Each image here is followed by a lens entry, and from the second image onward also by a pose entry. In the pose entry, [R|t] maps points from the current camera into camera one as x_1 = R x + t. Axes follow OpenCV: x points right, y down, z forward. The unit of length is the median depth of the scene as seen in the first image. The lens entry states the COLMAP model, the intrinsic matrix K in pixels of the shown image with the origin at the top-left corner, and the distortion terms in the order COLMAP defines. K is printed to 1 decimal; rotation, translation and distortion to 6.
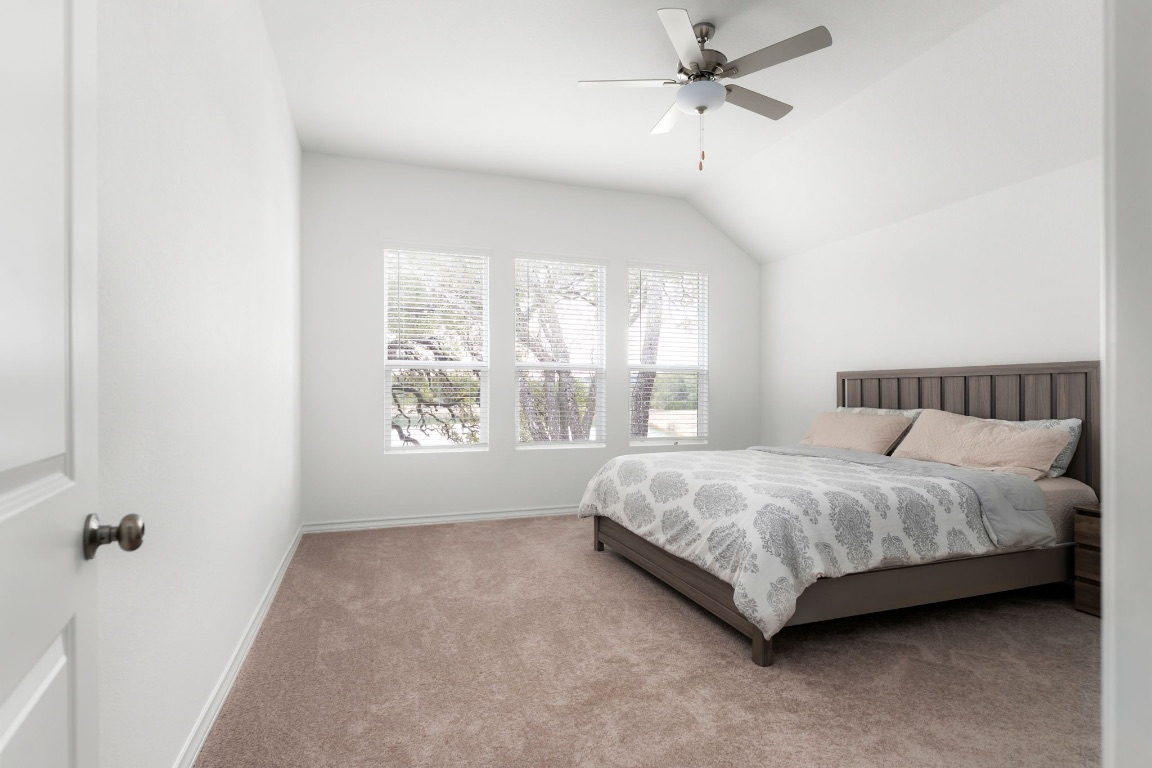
lens RADIAL K [[599.7, 0, 576.2], [0, 599.7, 383.8], [0, 0, 1]] dist [0.000542, 0.001240]
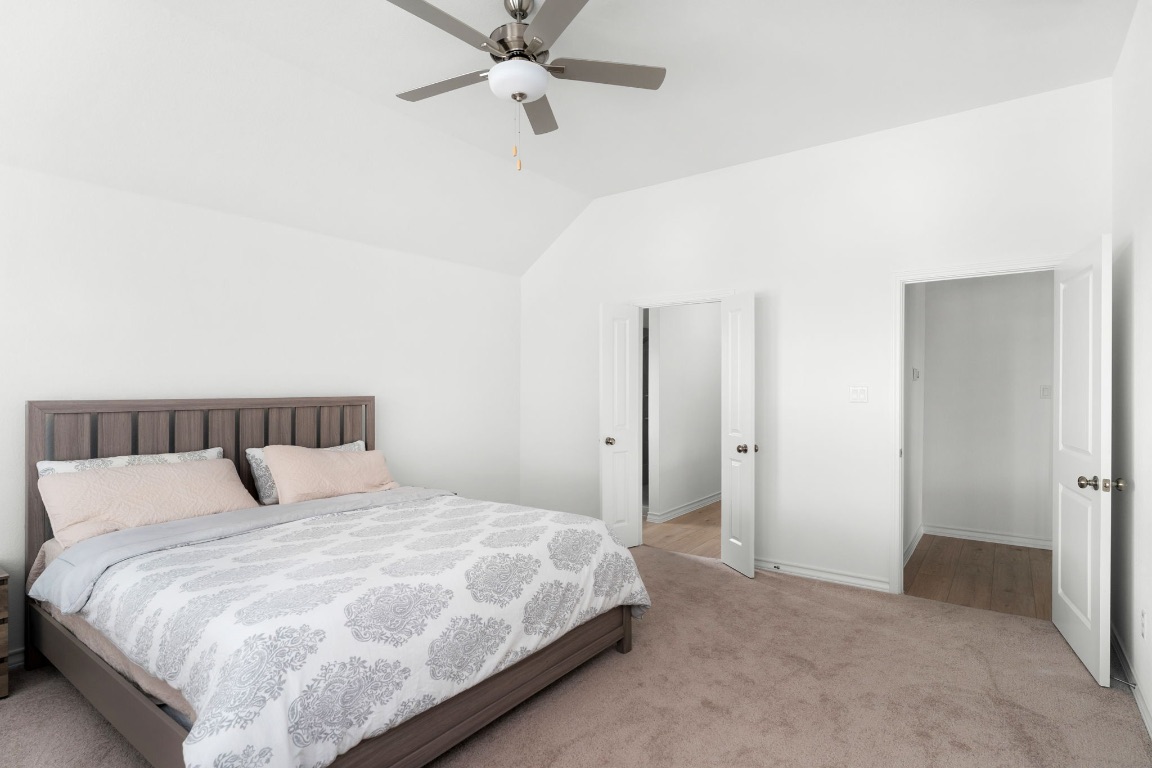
lens RADIAL K [[599.7, 0, 576.5], [0, 599.7, 387.8], [0, 0, 1]] dist [0.000542, 0.001240]
pose [[-0.558408, -0.000913, 0.829566, -0.447174], [-0.003281, 0.999994, -0.001109, -0.048986], [-0.829560, -0.003341, -0.558408, 1.214534]]
